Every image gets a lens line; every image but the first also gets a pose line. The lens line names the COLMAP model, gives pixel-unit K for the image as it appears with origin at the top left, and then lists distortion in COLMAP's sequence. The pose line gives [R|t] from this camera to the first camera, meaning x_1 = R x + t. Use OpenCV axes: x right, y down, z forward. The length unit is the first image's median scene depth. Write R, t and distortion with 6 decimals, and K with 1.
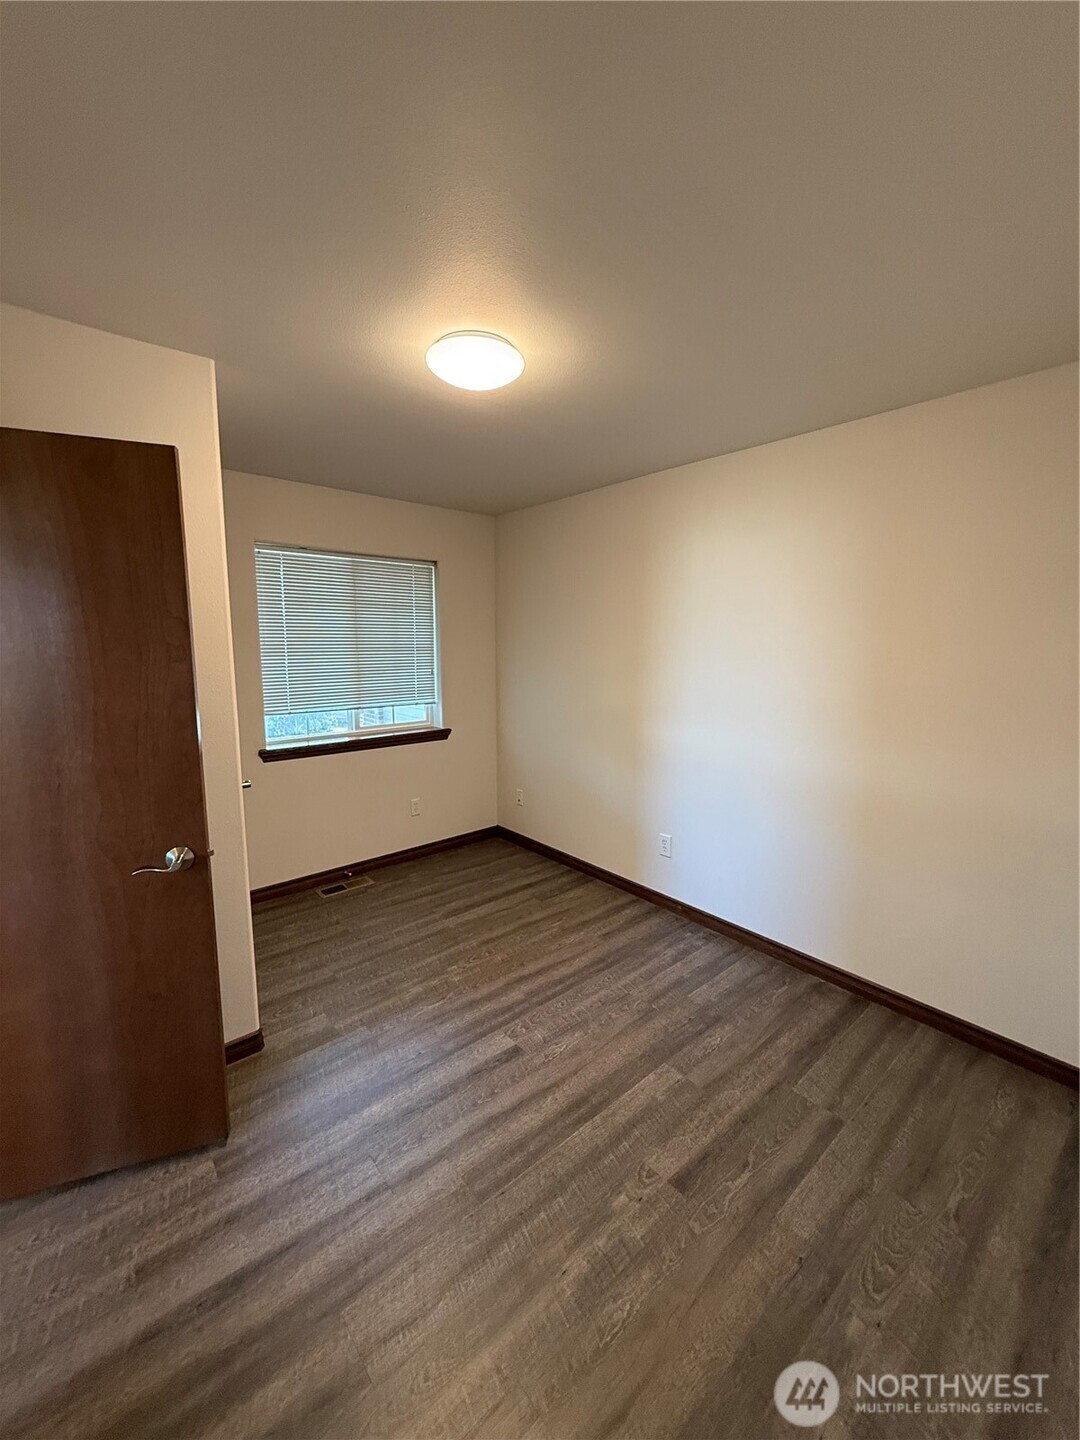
lens RADIAL K [[574.1, 0, 550.3], [0, 574.1, 722.5], [0, 0, 1]] dist [0.000456, 0.000463]
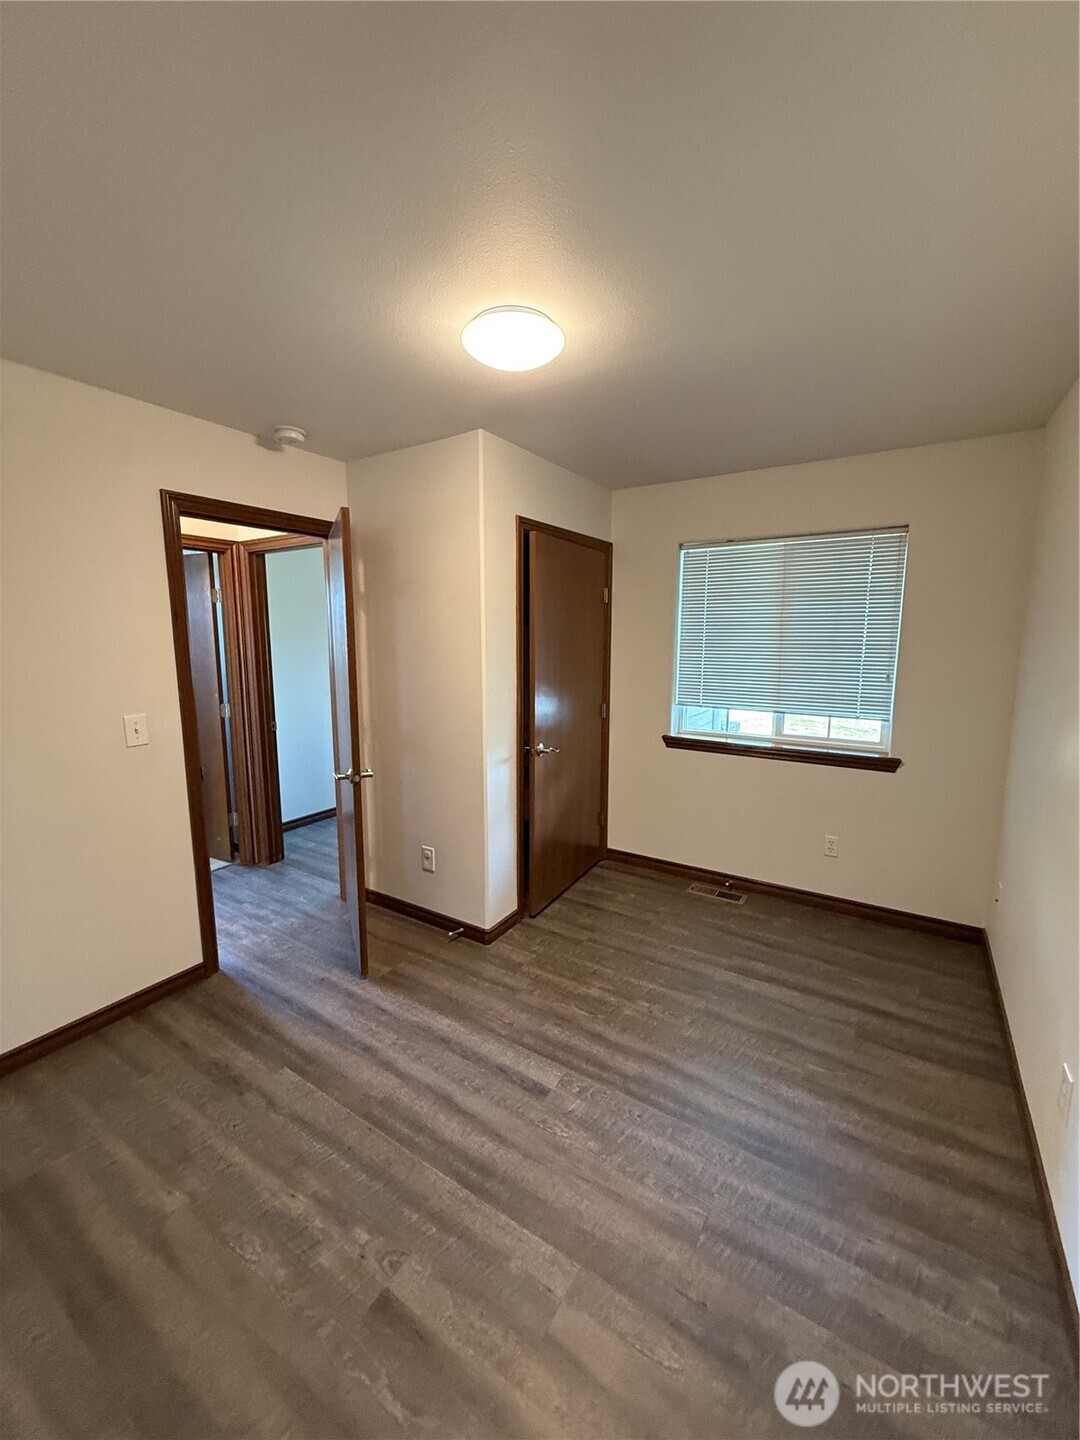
lens RADIAL K [[574.1, 0, 530.6], [0, 574.1, 721.8], [0, 0, 1]] dist [0.000456, 0.000463]
pose [[0.271411, 0.144235, -0.951595, 0.571761], [-0.138411, 0.984279, 0.109712, -0.076282], [0.952459, 0.101934, 0.287108, 0.539196]]
